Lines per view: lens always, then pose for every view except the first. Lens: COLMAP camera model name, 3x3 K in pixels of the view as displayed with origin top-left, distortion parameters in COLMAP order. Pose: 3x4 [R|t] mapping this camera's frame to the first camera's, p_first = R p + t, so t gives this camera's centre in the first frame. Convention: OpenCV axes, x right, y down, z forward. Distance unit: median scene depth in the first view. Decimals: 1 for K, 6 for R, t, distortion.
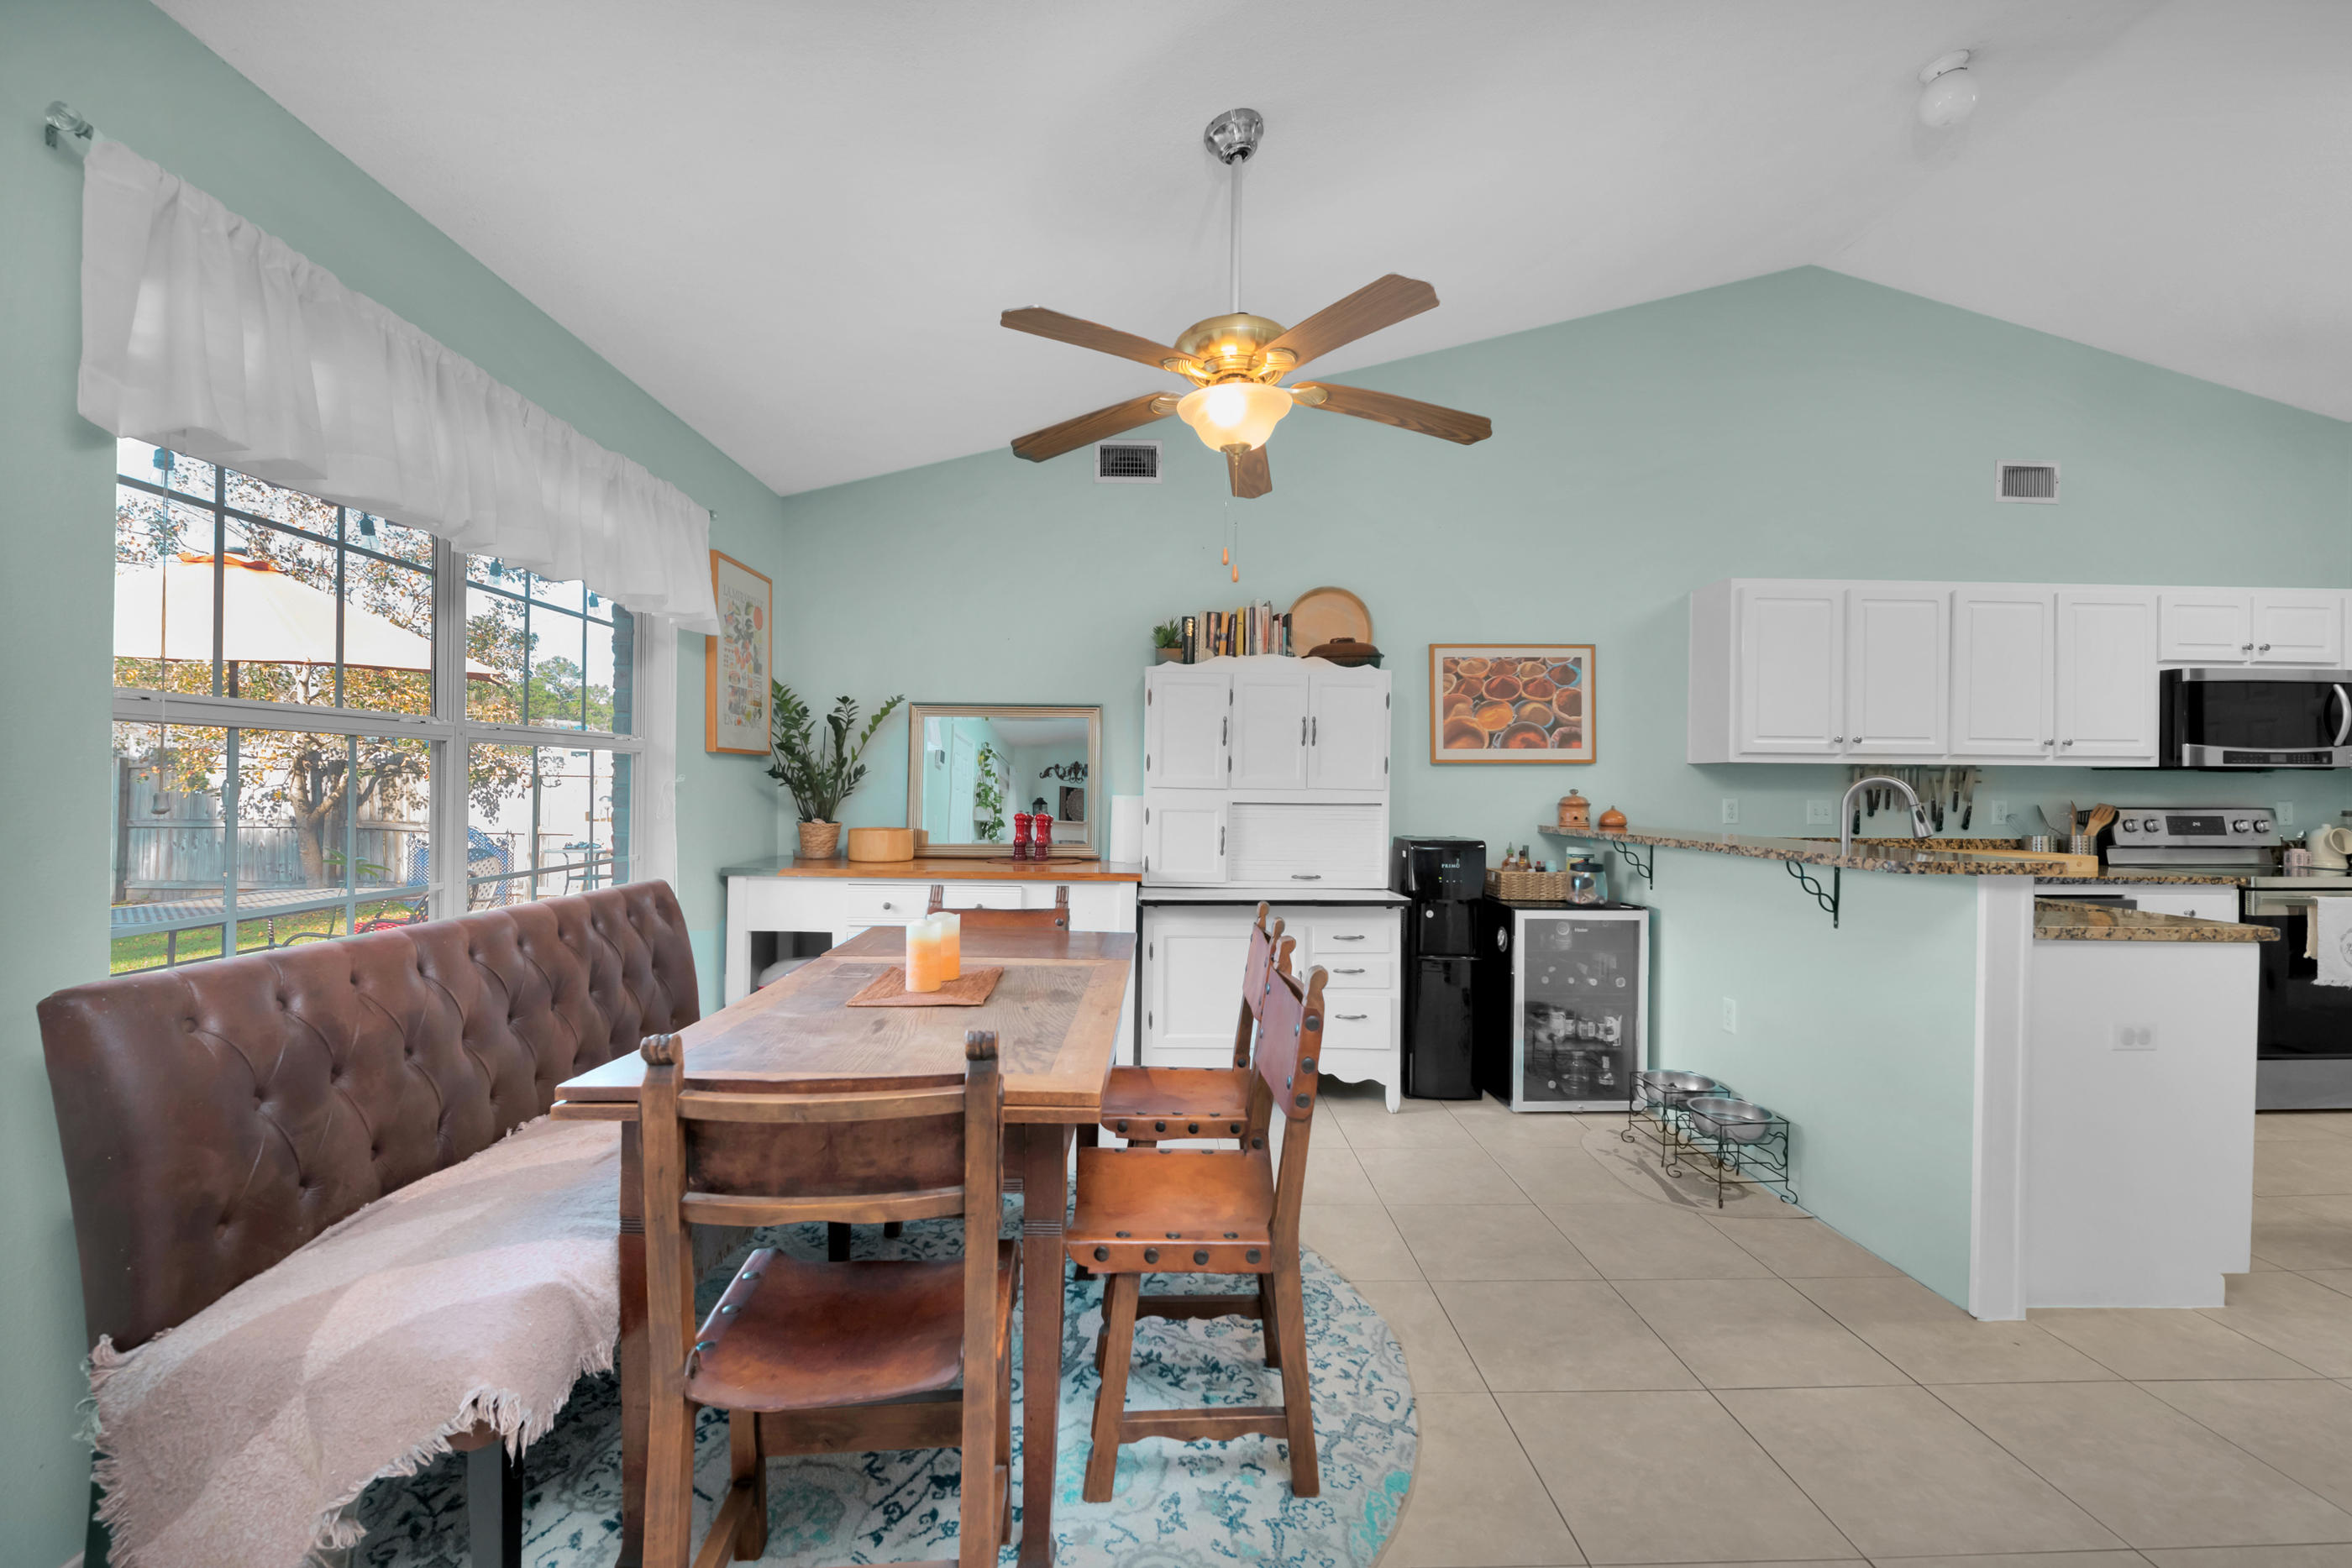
lens RADIAL K [[986.0, 0, 1169.4], [0, 986.0, 787.6], [0, 0, 1]] dist [0.000094, -0.001138]
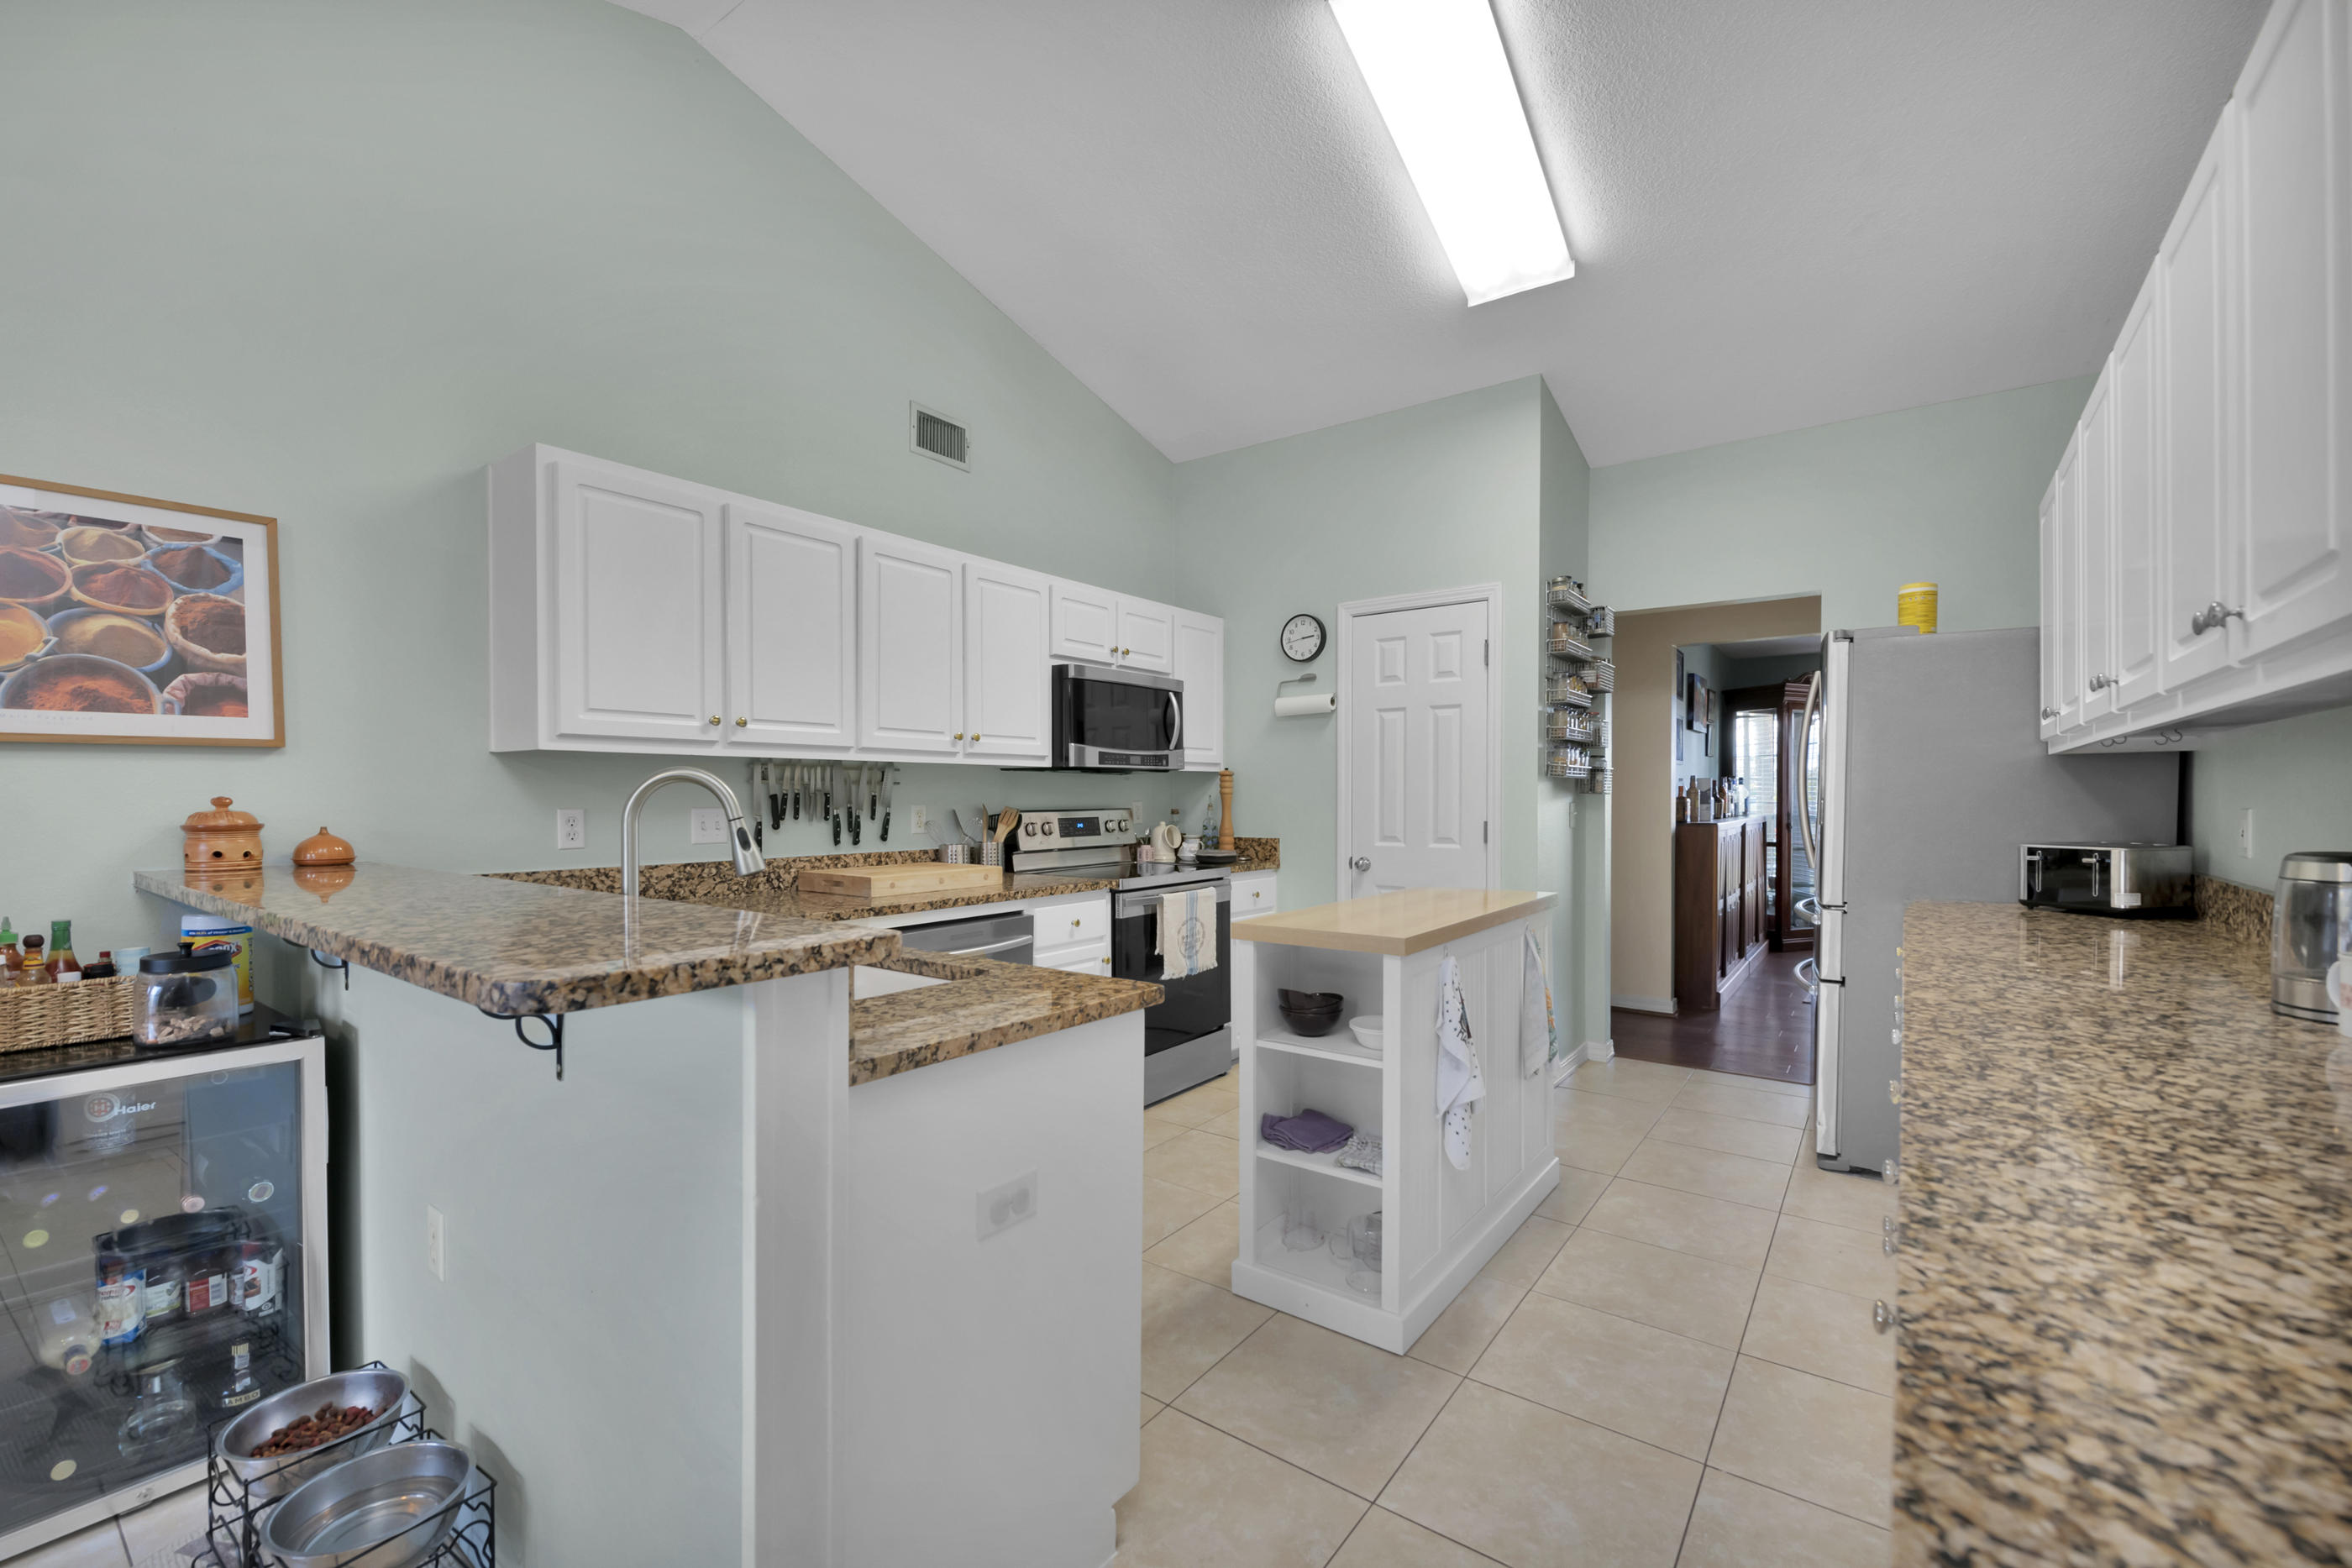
lens RADIAL K [[986.0, 0, 1169.4], [0, 986.0, 787.6], [0, 0, 1]] dist [0.000094, -0.001138]
pose [[0.624140, -0.002840, 0.781307, 0.329564], [0.008278, 0.999961, -0.002977, 0.002528], [-0.781269, 0.008326, 0.624139, 0.315806]]
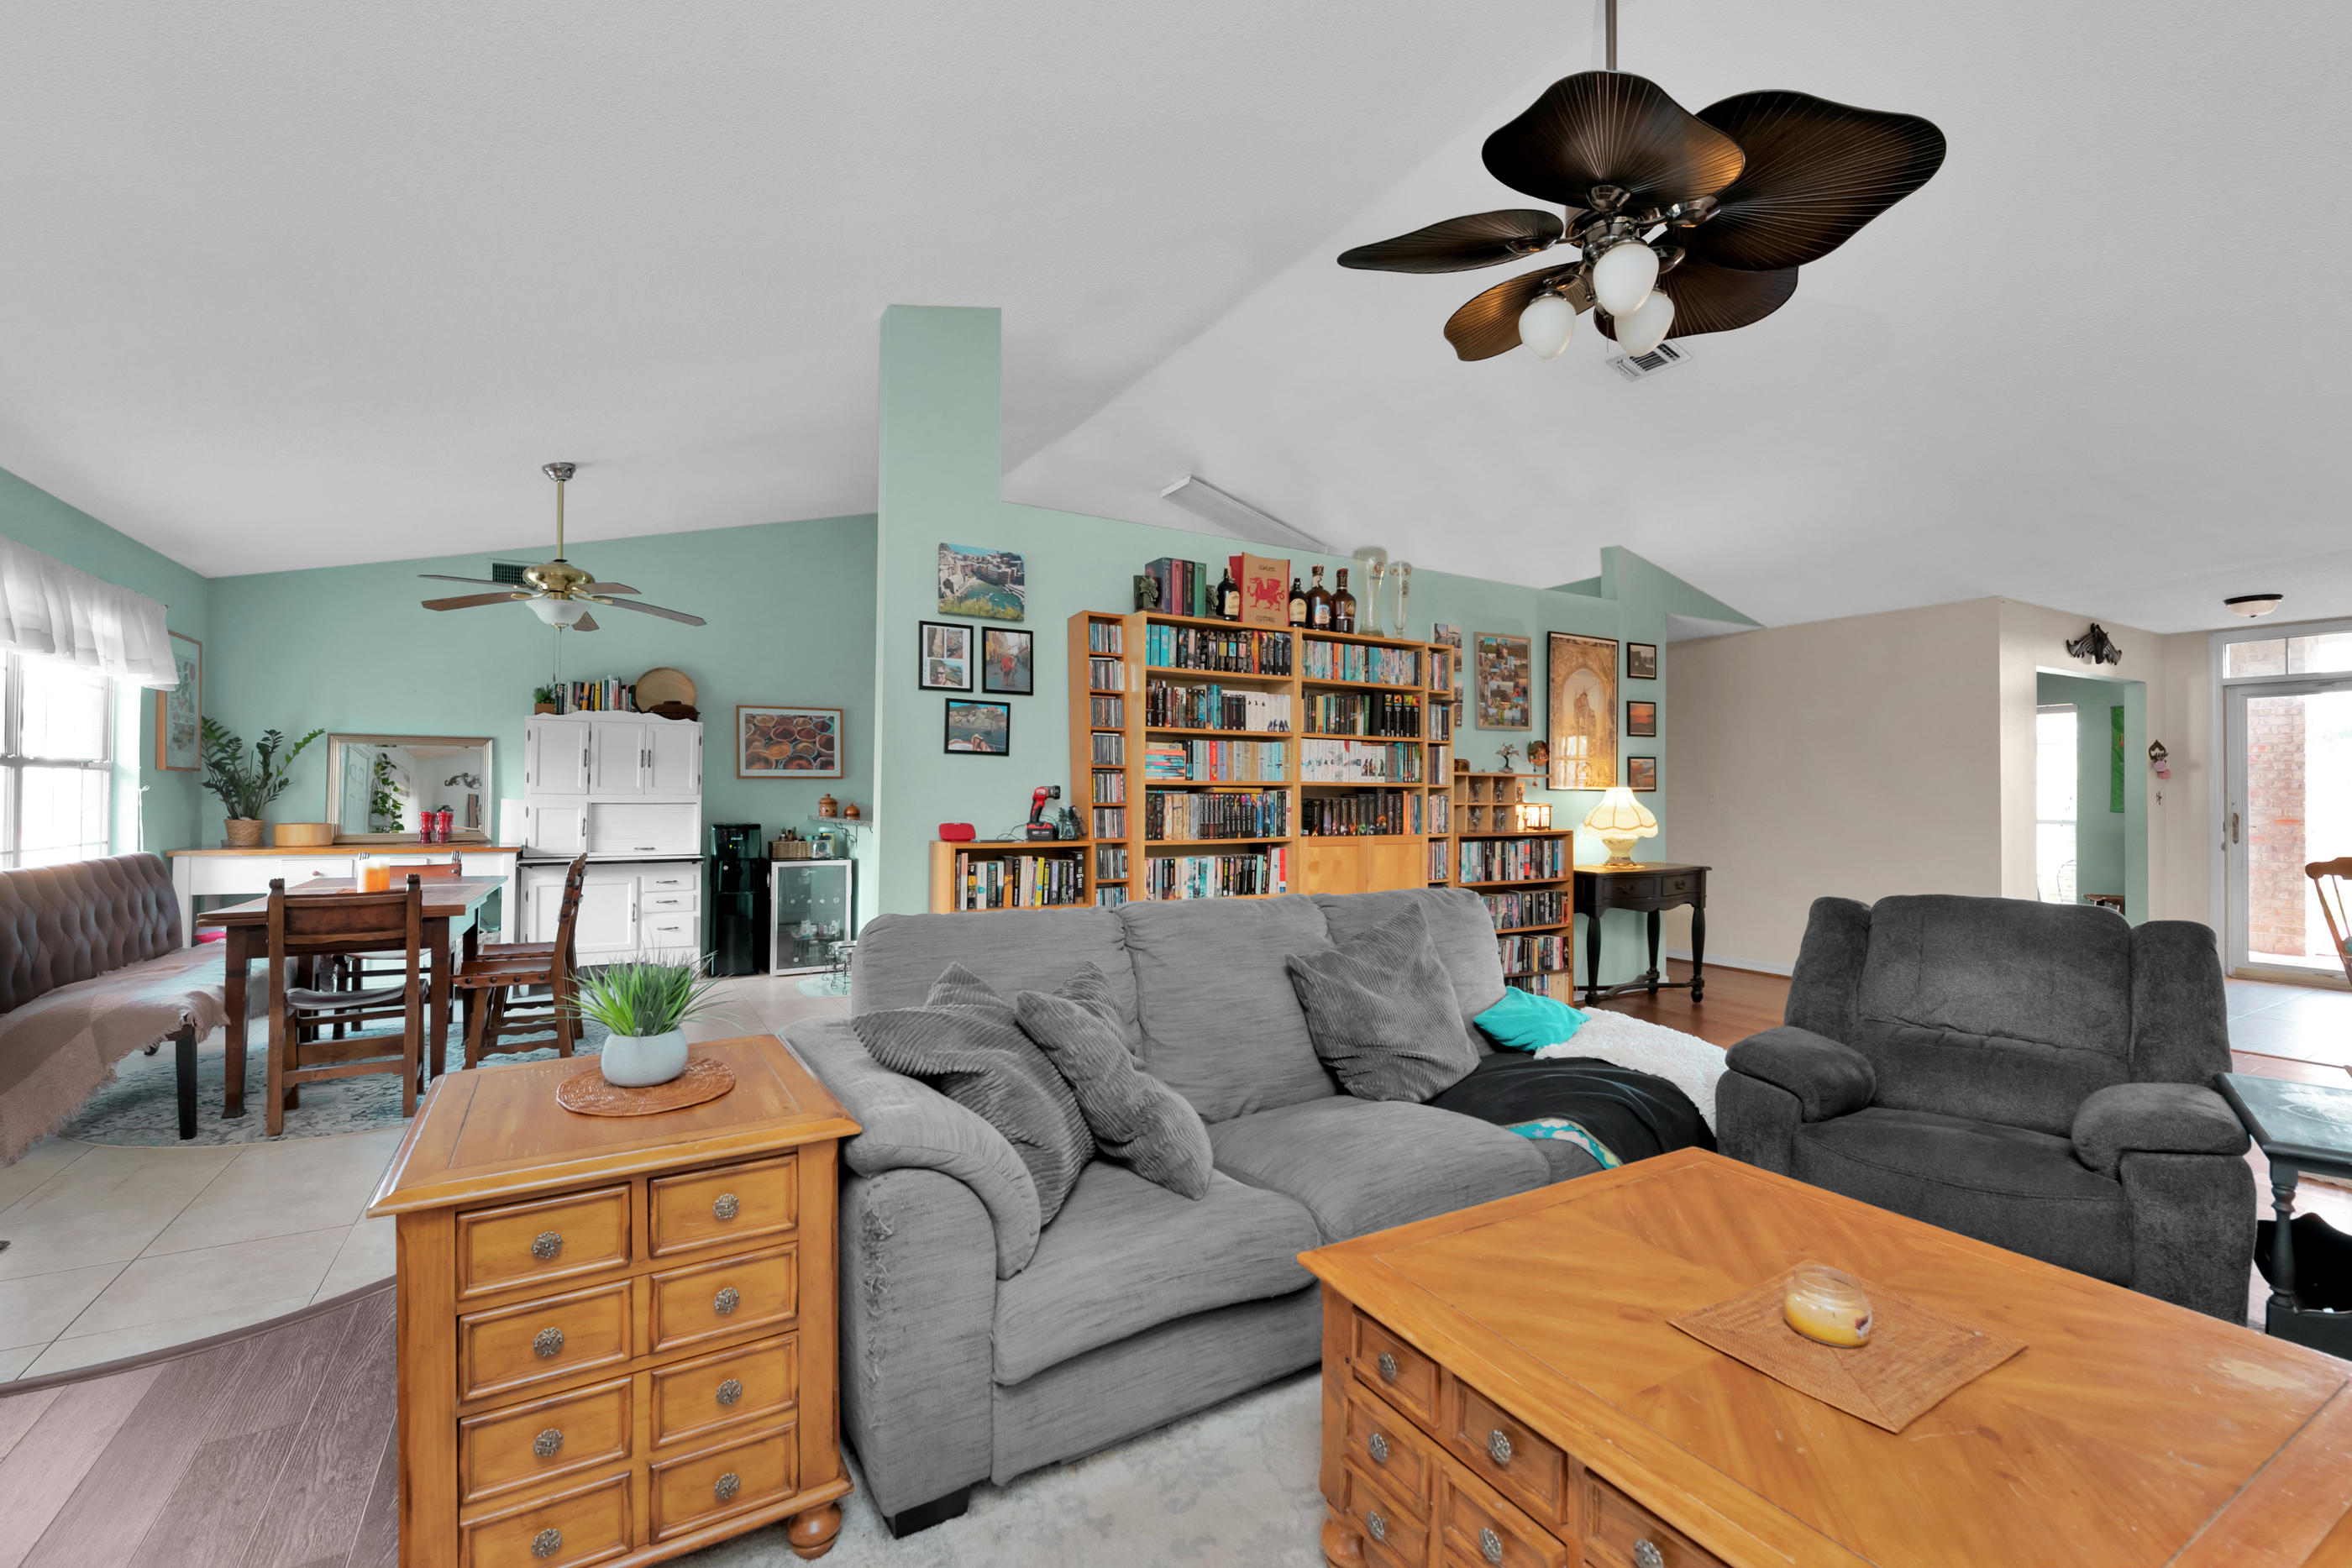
lens RADIAL K [[1036.1, 0, 1216.0], [0, 1036.1, 784.4], [0, 0, 1]] dist [-0.001706, -0.001048]
pose [[0.874342, 0.000928, 0.485309, 0.130671], [0.003537, 0.999959, -0.008284, 0.002819], [-0.485297, 0.008959, 0.874303, -0.924132]]
